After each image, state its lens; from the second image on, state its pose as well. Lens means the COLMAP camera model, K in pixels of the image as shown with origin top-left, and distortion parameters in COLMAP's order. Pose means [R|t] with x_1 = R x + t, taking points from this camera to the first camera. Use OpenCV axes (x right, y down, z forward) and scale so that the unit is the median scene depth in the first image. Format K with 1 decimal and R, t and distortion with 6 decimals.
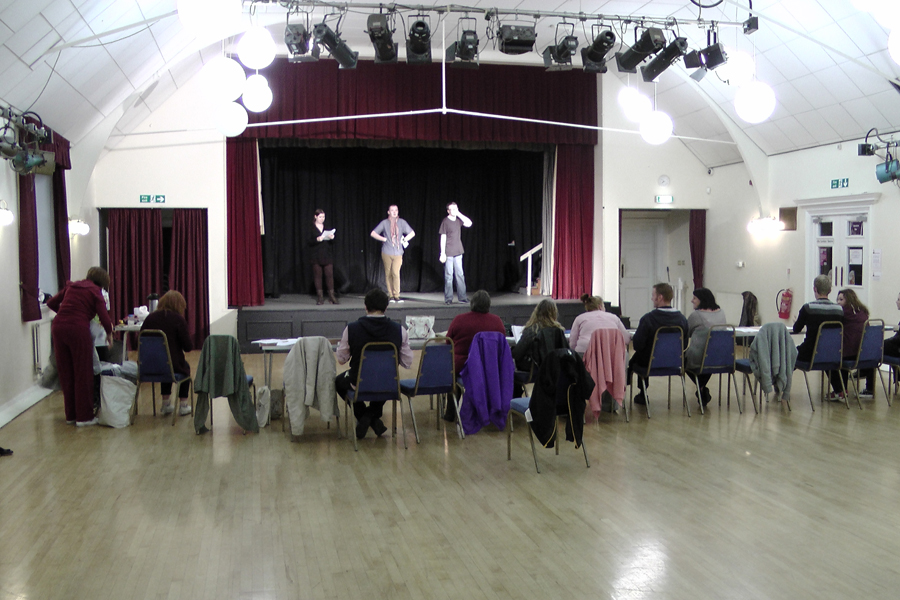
lens RADIAL K [[928.7, 0, 451.2], [0, 928.7, 298.2], [0, 0, 1]] dist [-0.094429, 0.000000]
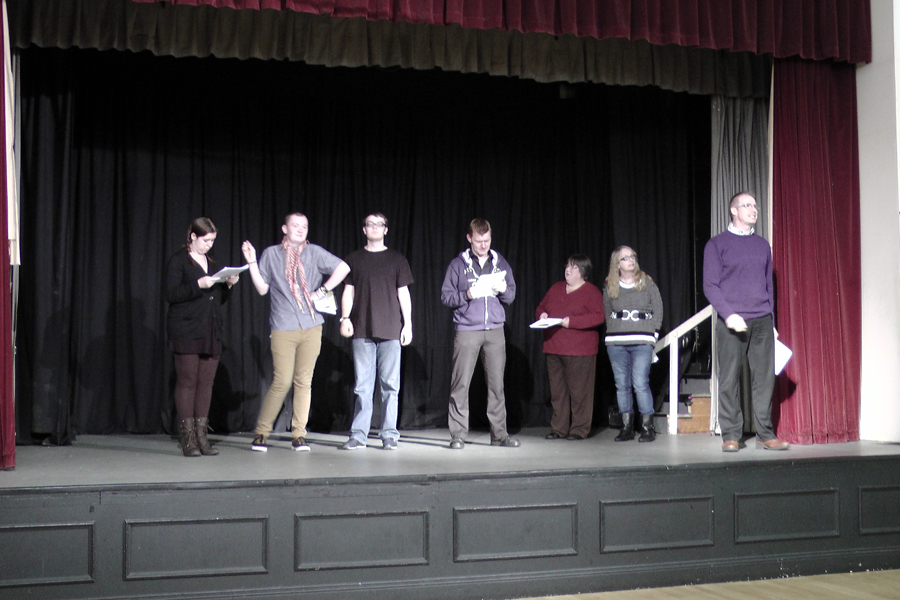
lens RADIAL K [[1232.0, 0, 443.9], [0, 1232.0, 298.1], [0, 0, 1]] dist [0.136069, 0.000000]
pose [[0.996440, 0.001678, 0.084290, -0.087666], [0.007868, 0.993587, -0.112794, -0.002253], [-0.083939, 0.113056, 0.990037, 0.554282]]
